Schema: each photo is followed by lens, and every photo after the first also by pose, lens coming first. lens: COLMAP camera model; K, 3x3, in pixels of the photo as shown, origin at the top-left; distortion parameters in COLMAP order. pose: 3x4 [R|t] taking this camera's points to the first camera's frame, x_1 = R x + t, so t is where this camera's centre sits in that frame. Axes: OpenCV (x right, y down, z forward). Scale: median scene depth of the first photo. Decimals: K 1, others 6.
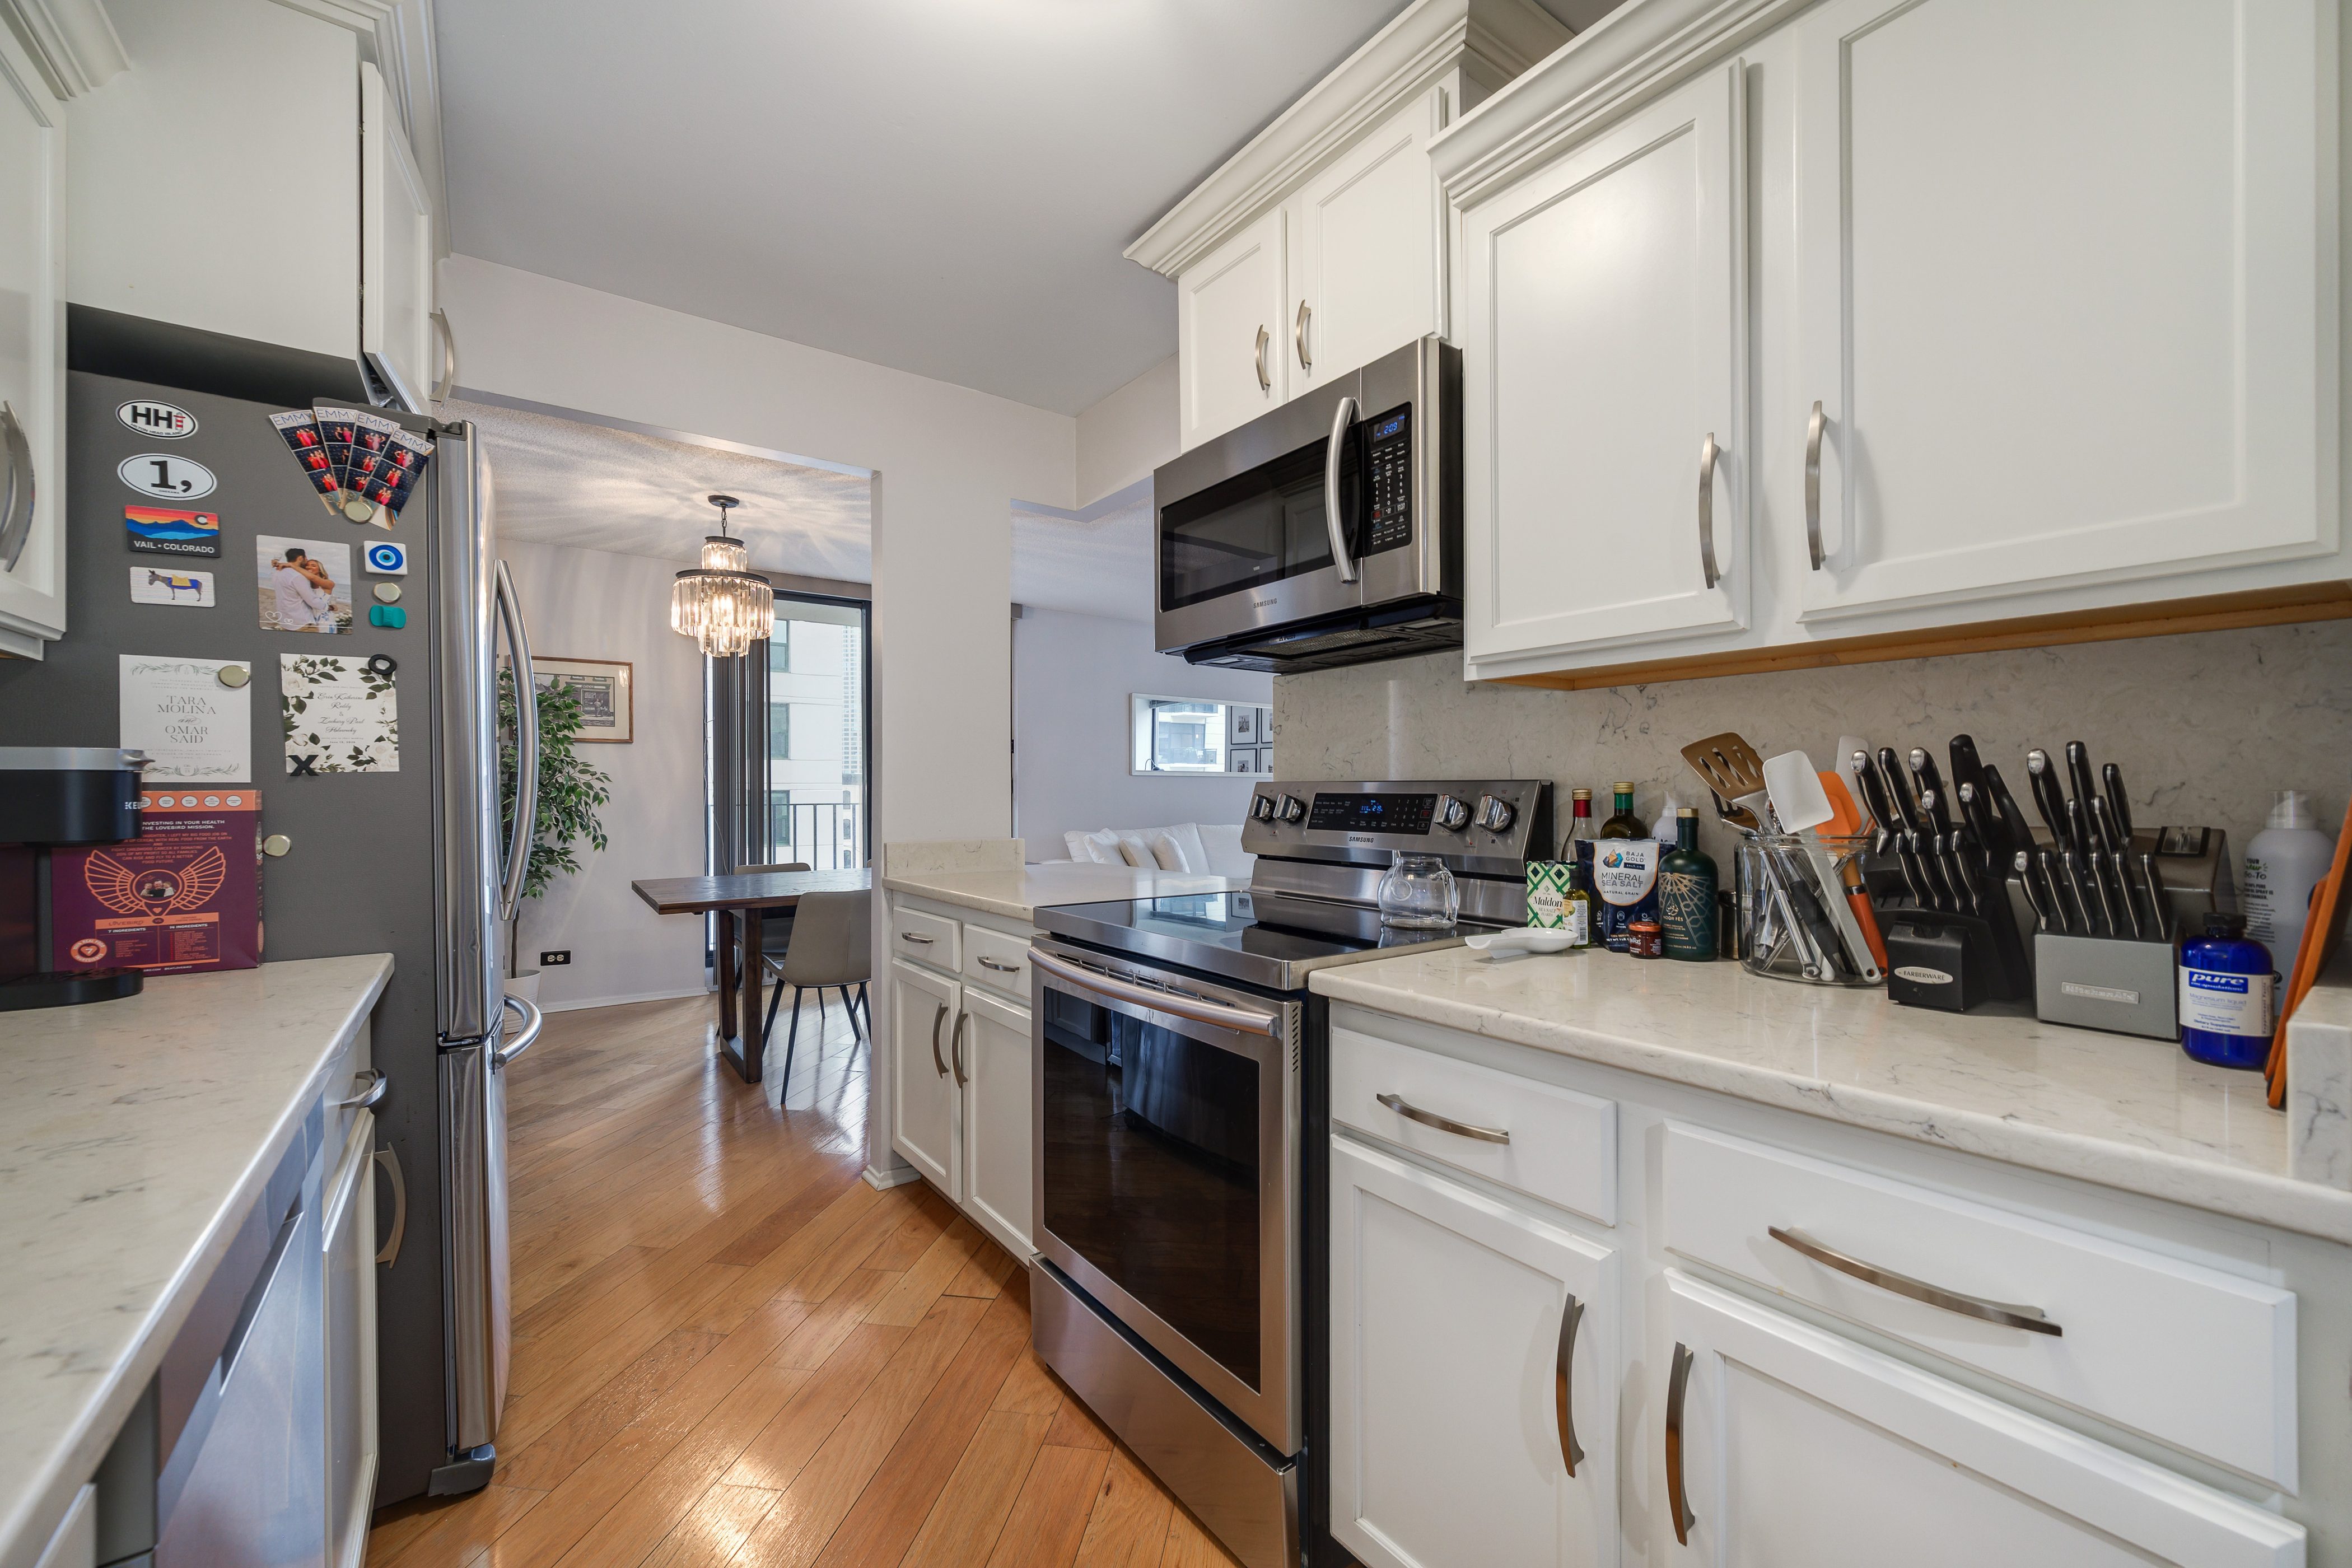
lens RADIAL K [[933.3, 0, 1174.1], [0, 933.3, 793.0], [0, 0, 1]] dist [0.000059, -0.000029]
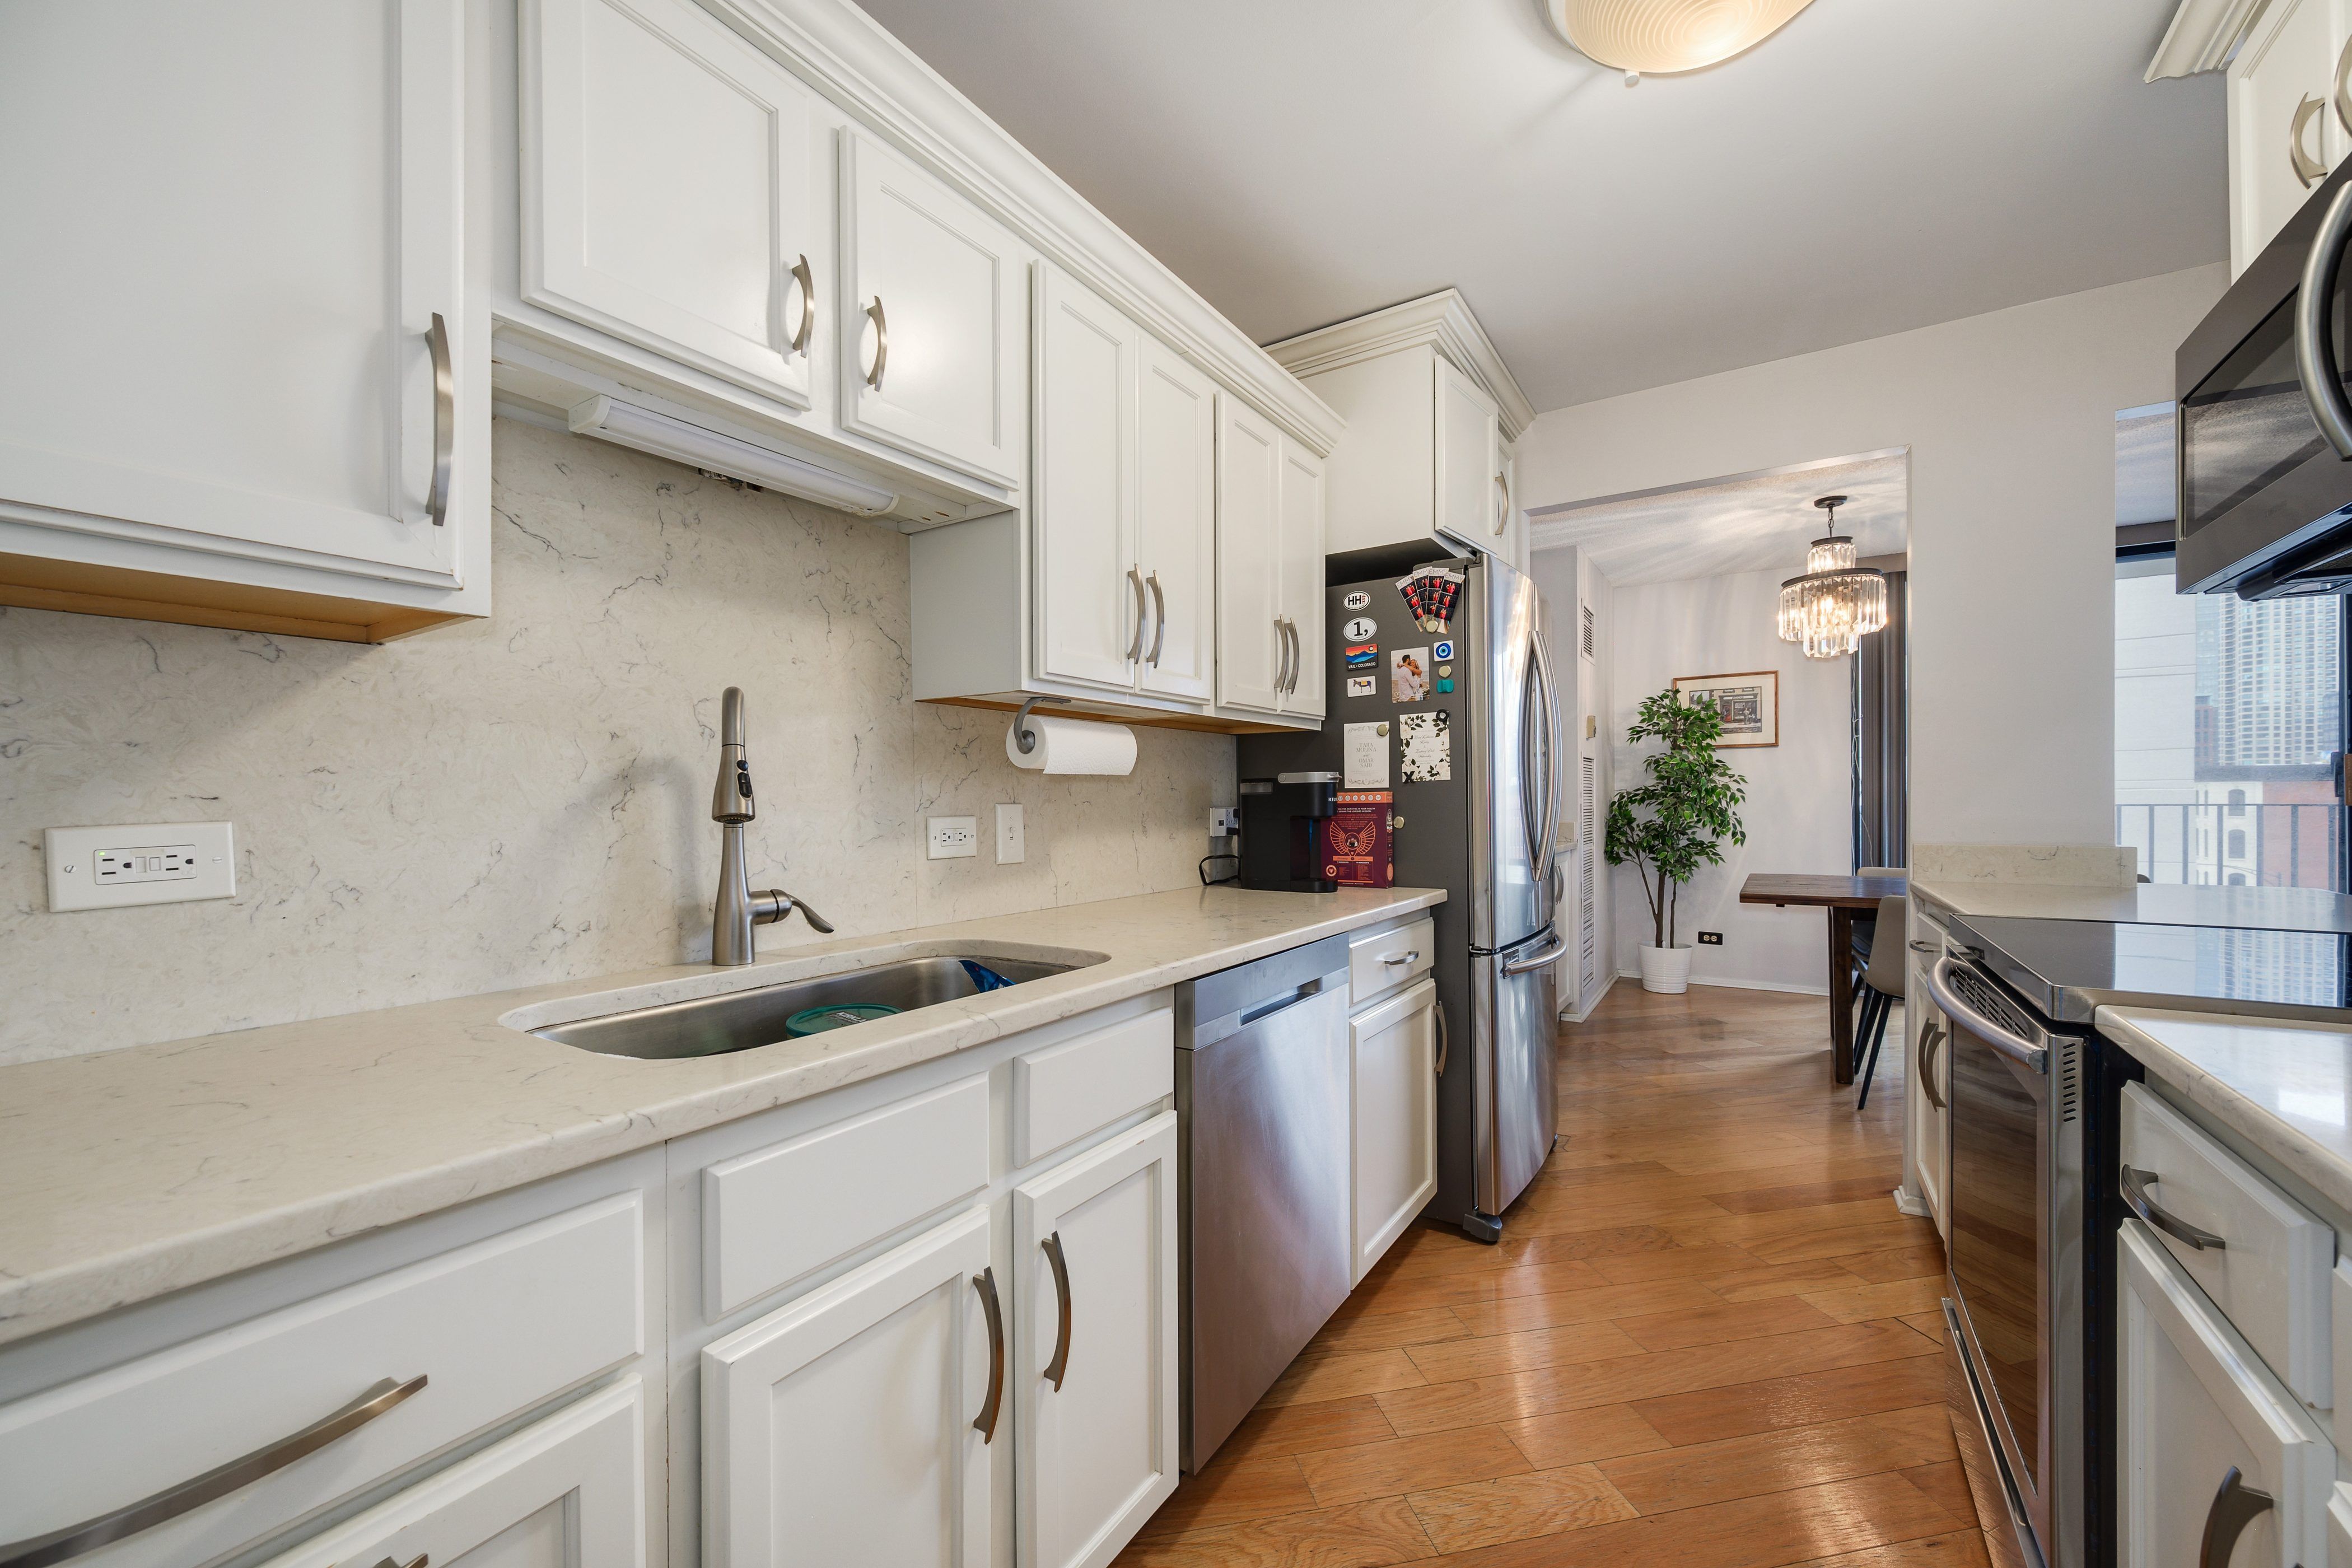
lens RADIAL K [[933.3, 0, 1174.1], [0, 933.3, 793.0], [0, 0, 1]] dist [0.000059, -0.000029]
pose [[0.335892, -0.009427, -0.941853, 0.557917], [0.006319, 0.999950, -0.007755, 0.010255], [0.941879, -0.003347, 0.335935, -0.008215]]
